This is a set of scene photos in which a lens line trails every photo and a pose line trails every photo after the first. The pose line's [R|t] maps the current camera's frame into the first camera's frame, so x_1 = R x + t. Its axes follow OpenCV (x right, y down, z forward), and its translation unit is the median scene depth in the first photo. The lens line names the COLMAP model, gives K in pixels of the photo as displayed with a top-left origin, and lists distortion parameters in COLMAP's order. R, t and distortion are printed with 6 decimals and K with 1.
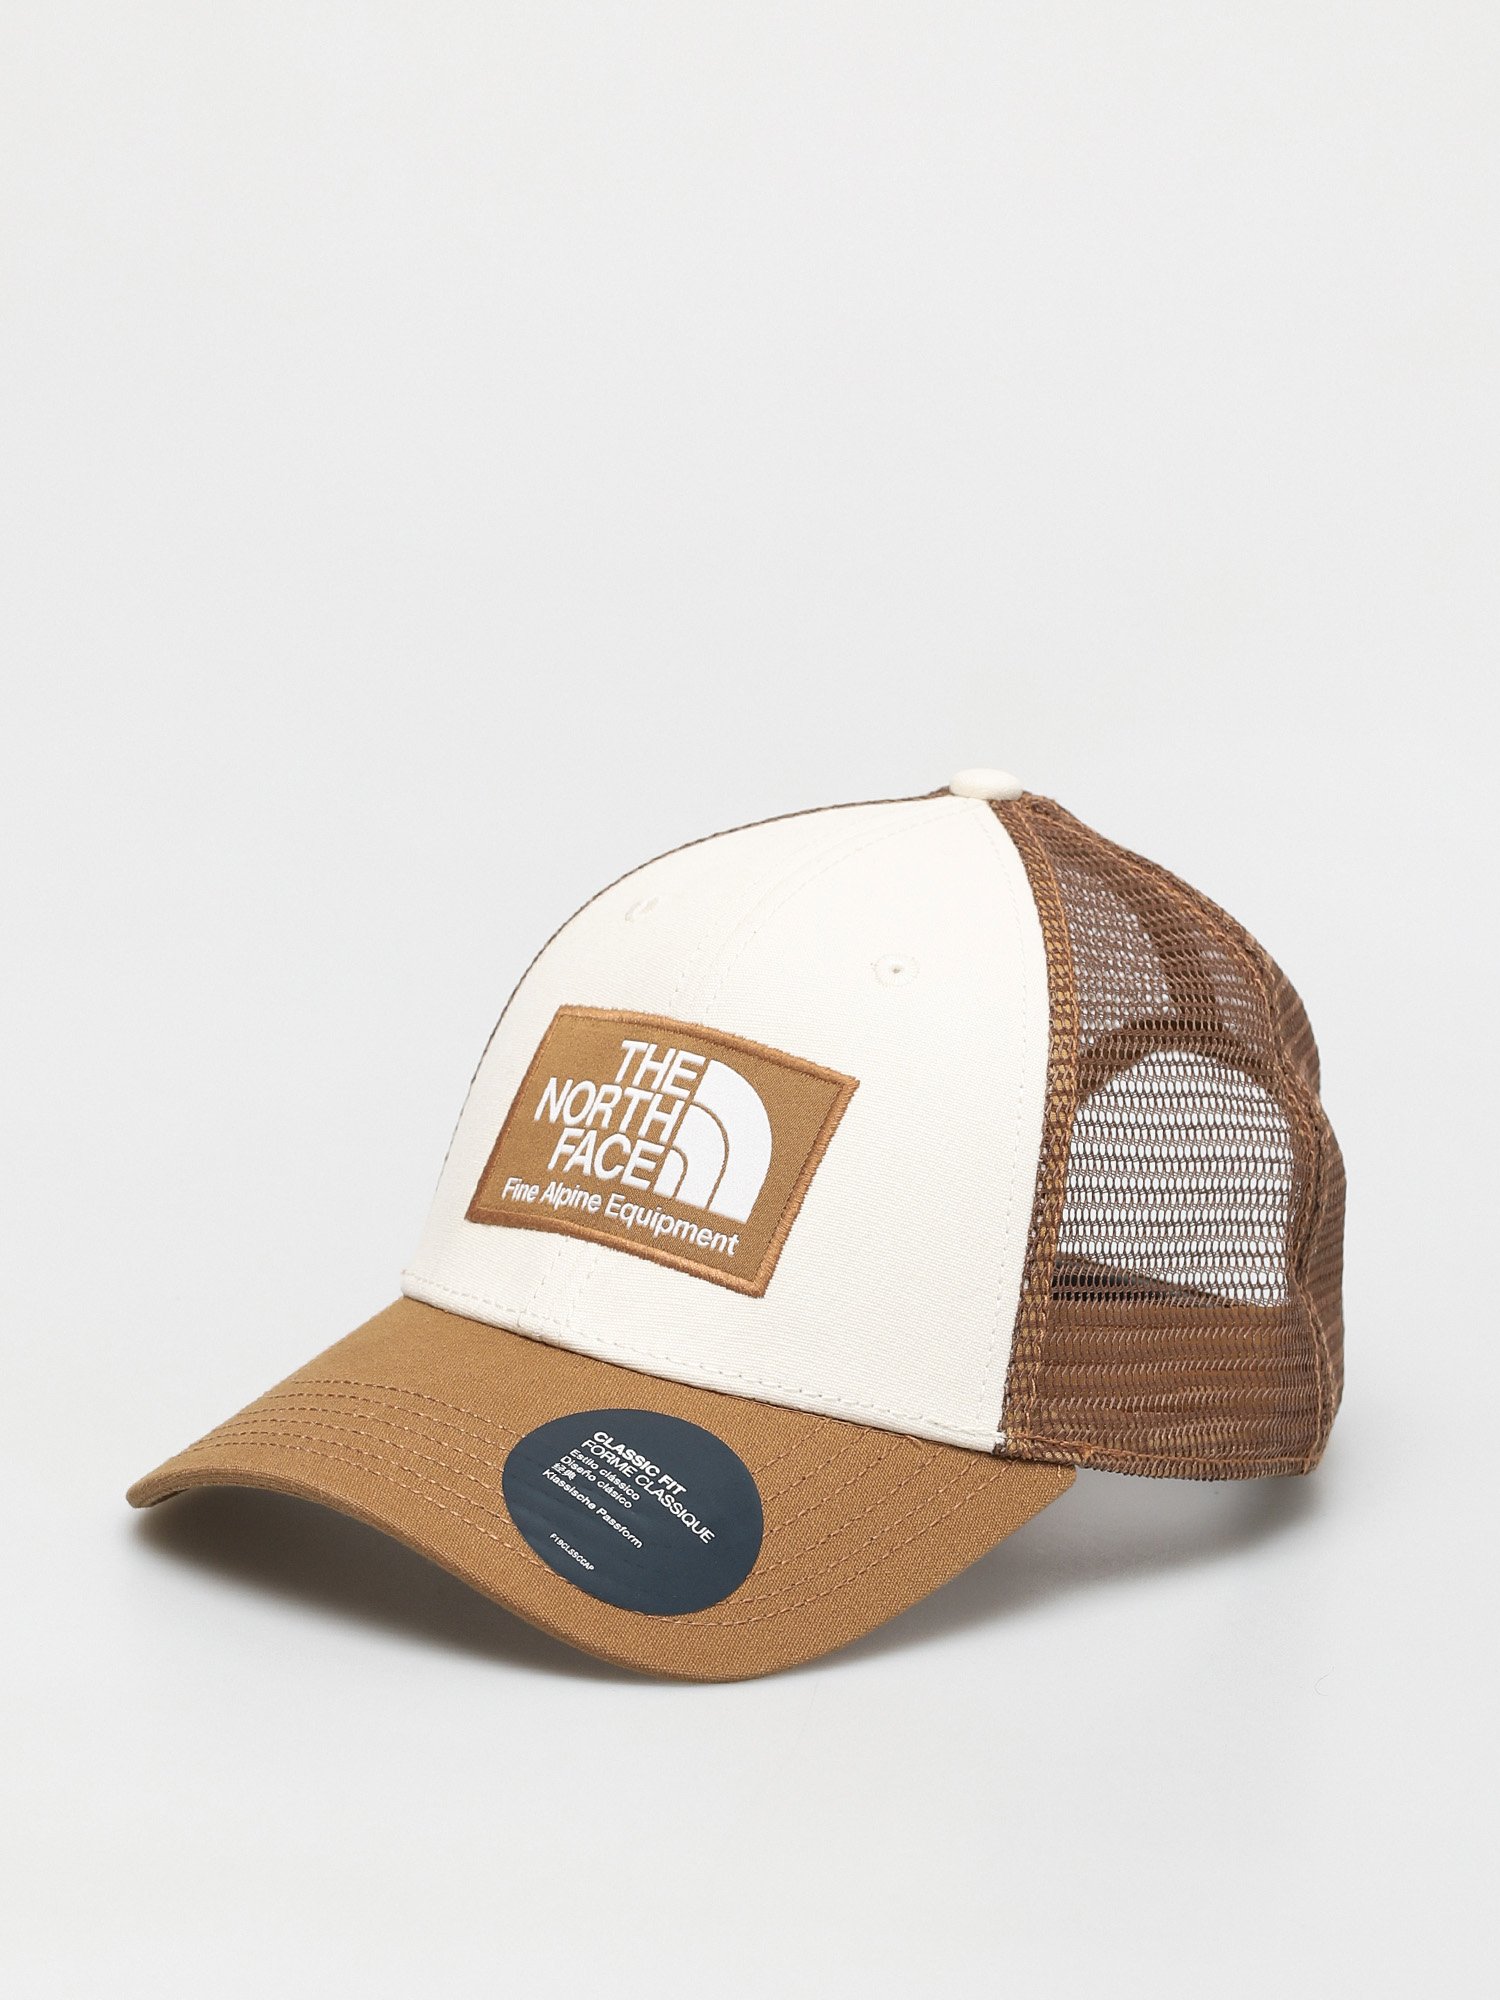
lens RADIAL K [[9508.9, 0, 750.0], [0, 9508.9, 1000.0], [0, 0, 1]] dist [-1.112110, -2.704216]
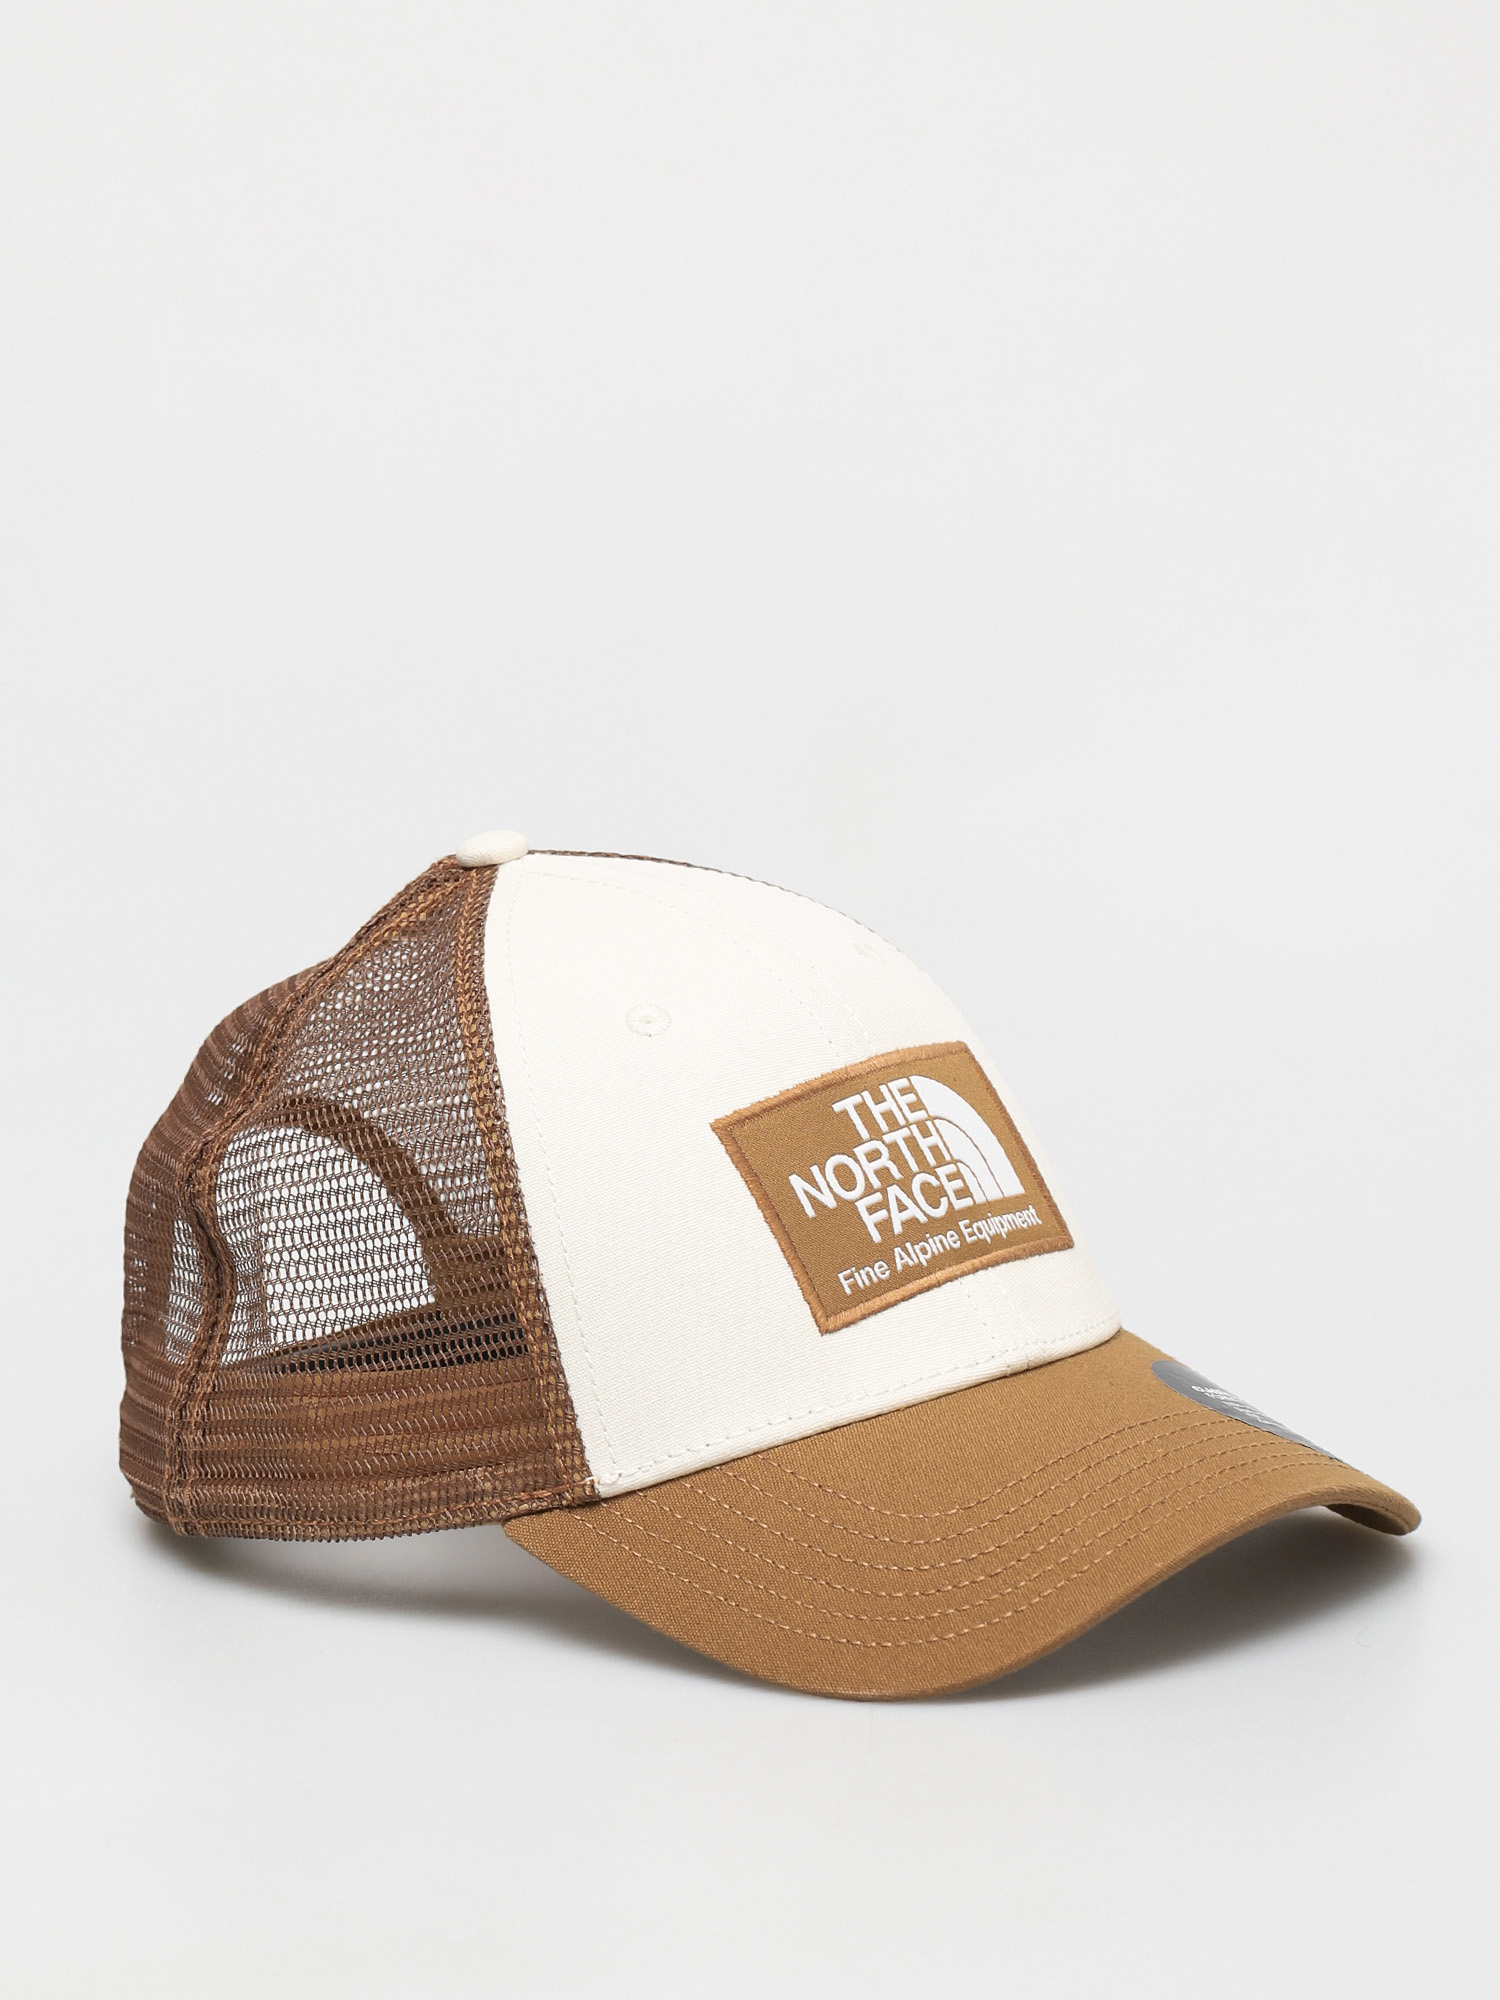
lens RADIAL K [[9508.9, 0, 750.0], [0, 9508.9, 1000.0], [0, 0, 1]] dist [-1.112110, -2.704216]
pose [[0.066479, -0.291210, 0.954347, -0.976289], [0.302043, 0.917460, 0.258914, -0.270605], [-0.950973, 0.271042, 0.148950, 0.863009]]
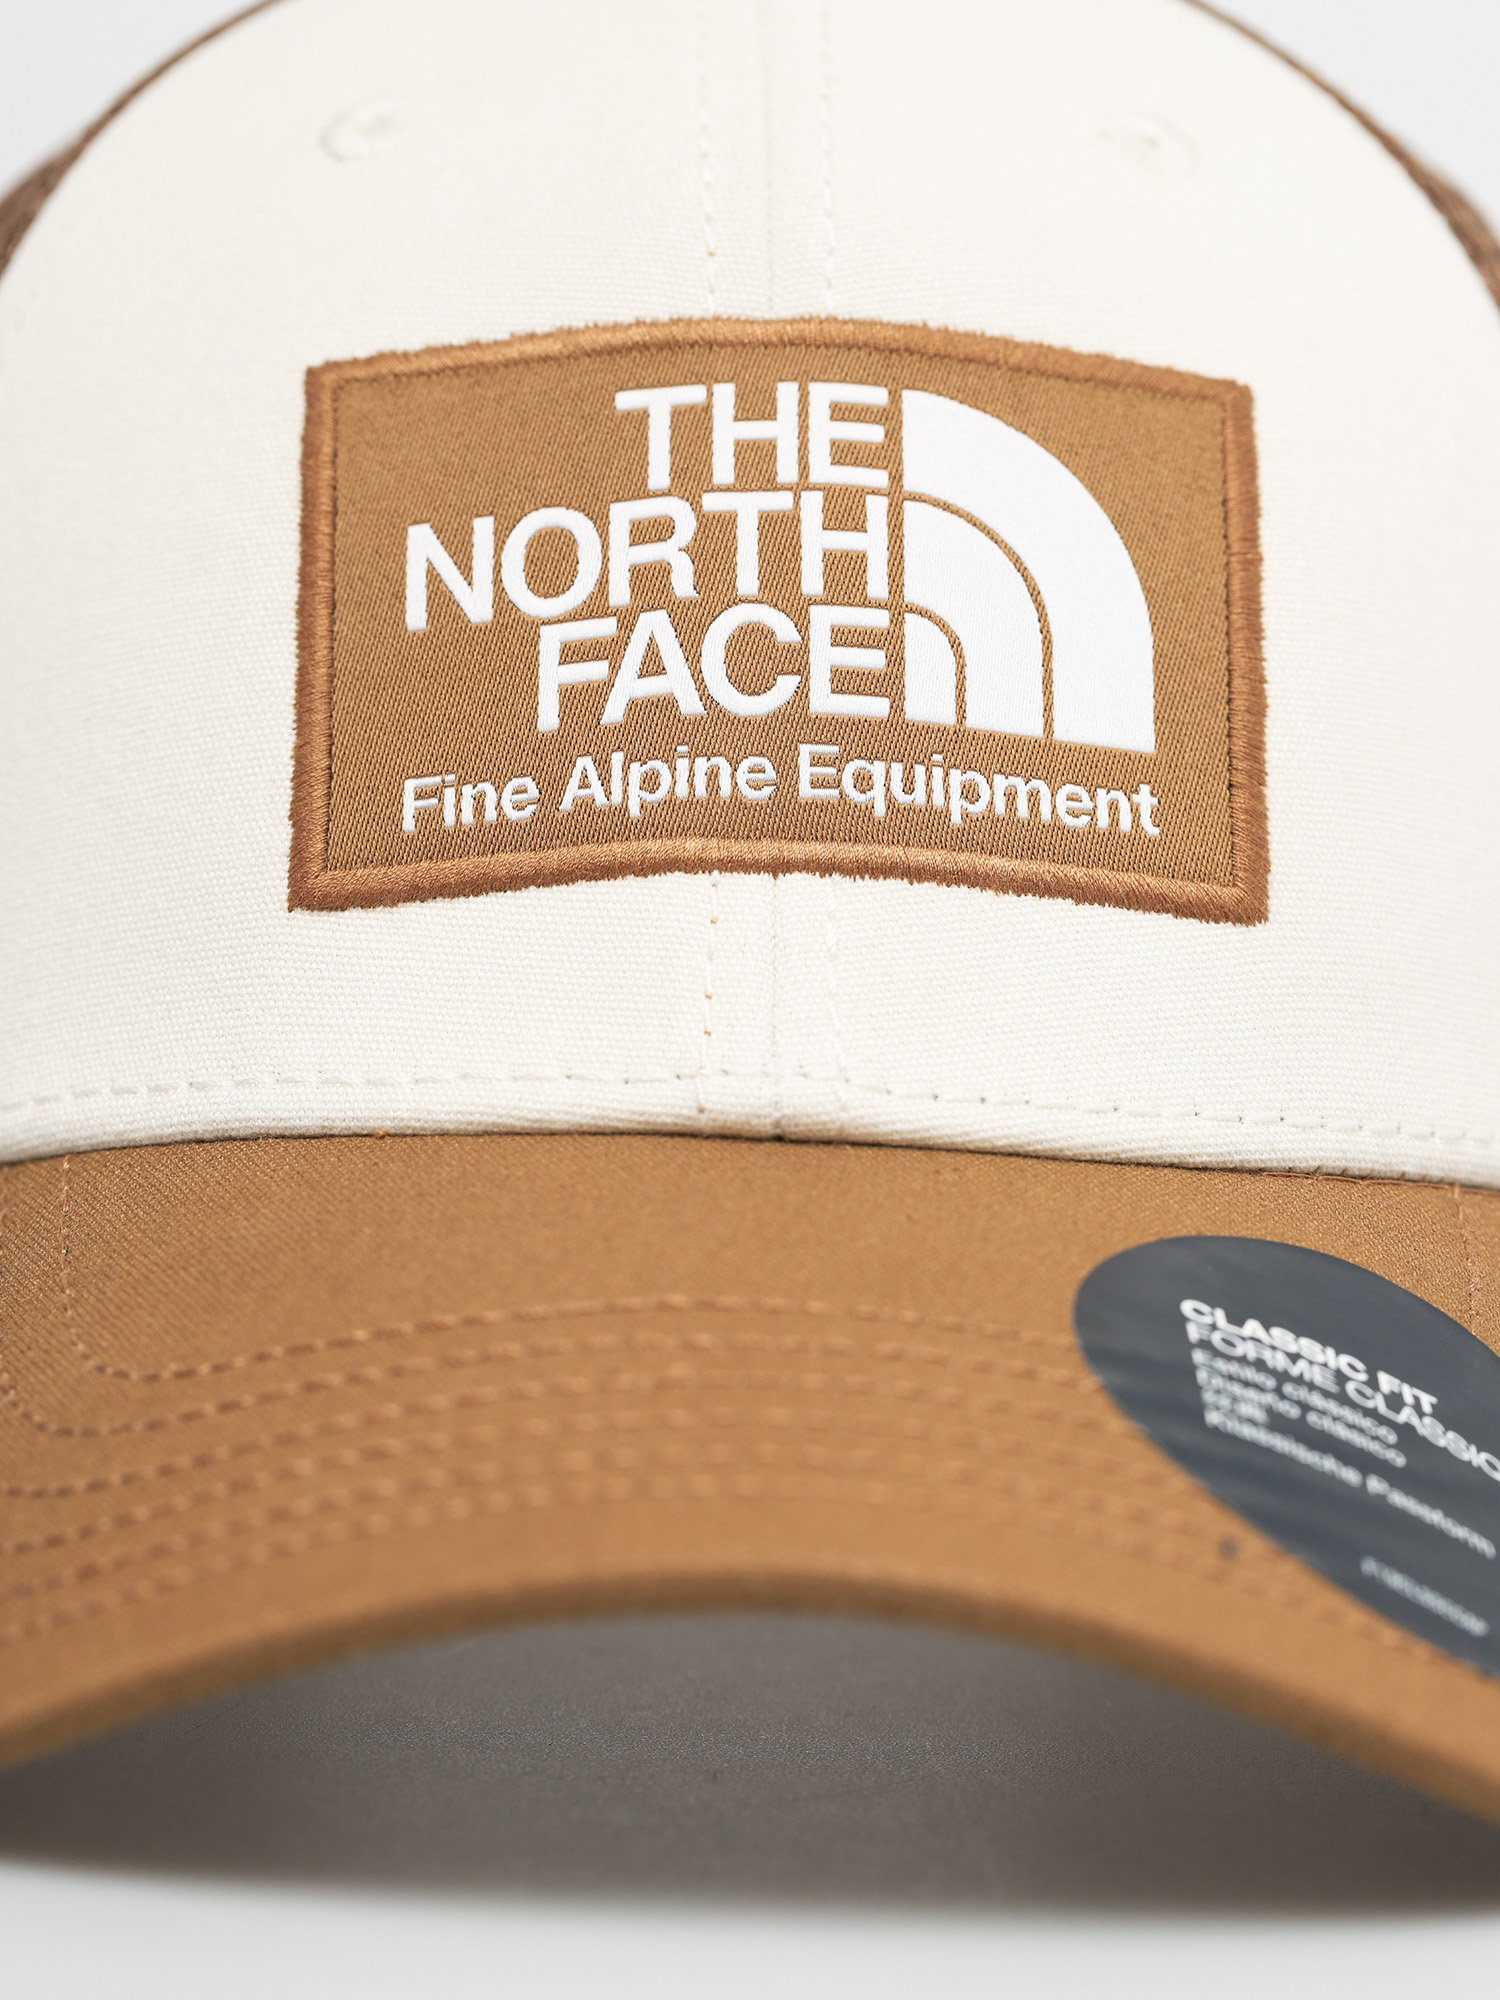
lens RADIAL K [[9508.9, 0, 750.0], [0, 9508.9, 1000.0], [0, 0, 1]] dist [-1.112110, -2.704216]
pose [[0.764403, -0.153649, 0.626163, -0.263877], [0.176260, 0.983993, 0.026281, 0.020040], [-0.620178, 0.090278, 0.779249, 0.695026]]
